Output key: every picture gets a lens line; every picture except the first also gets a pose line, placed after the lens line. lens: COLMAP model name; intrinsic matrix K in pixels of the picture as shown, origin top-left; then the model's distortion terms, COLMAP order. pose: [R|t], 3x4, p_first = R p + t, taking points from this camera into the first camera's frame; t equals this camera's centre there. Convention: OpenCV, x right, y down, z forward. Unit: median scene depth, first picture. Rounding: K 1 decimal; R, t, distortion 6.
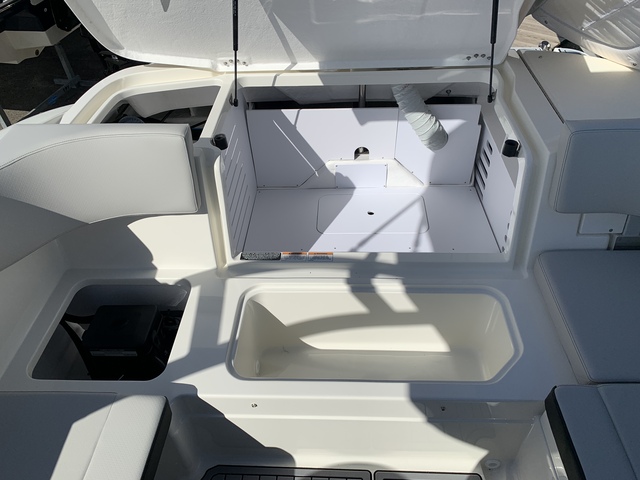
lens RADIAL K [[496.5, 0, 308.3], [0, 496.5, 244.3], [0, 0, 1]] dist [0.020924, -0.027586]
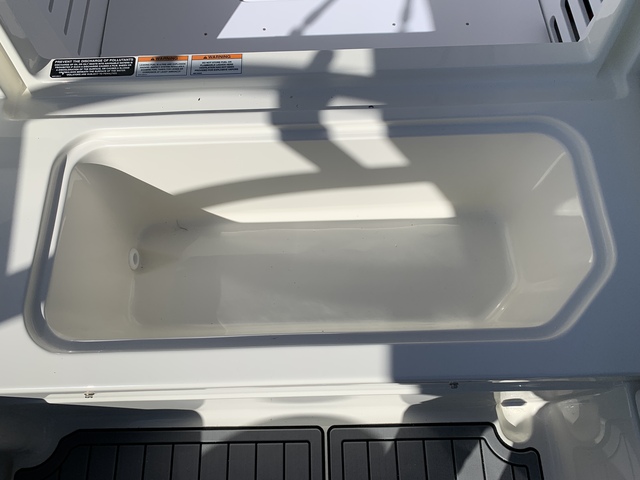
lens RADIAL K [[496.5, 0, 308.1], [0, 496.5, 238.0], [0, 0, 1]] dist [0.020924, -0.027586]
pose [[0.997315, -0.056292, 0.046841, 0.073345], [0.030369, 0.899953, 0.434927, -0.028246], [-0.066638, -0.432337, 0.899247, 0.434001]]
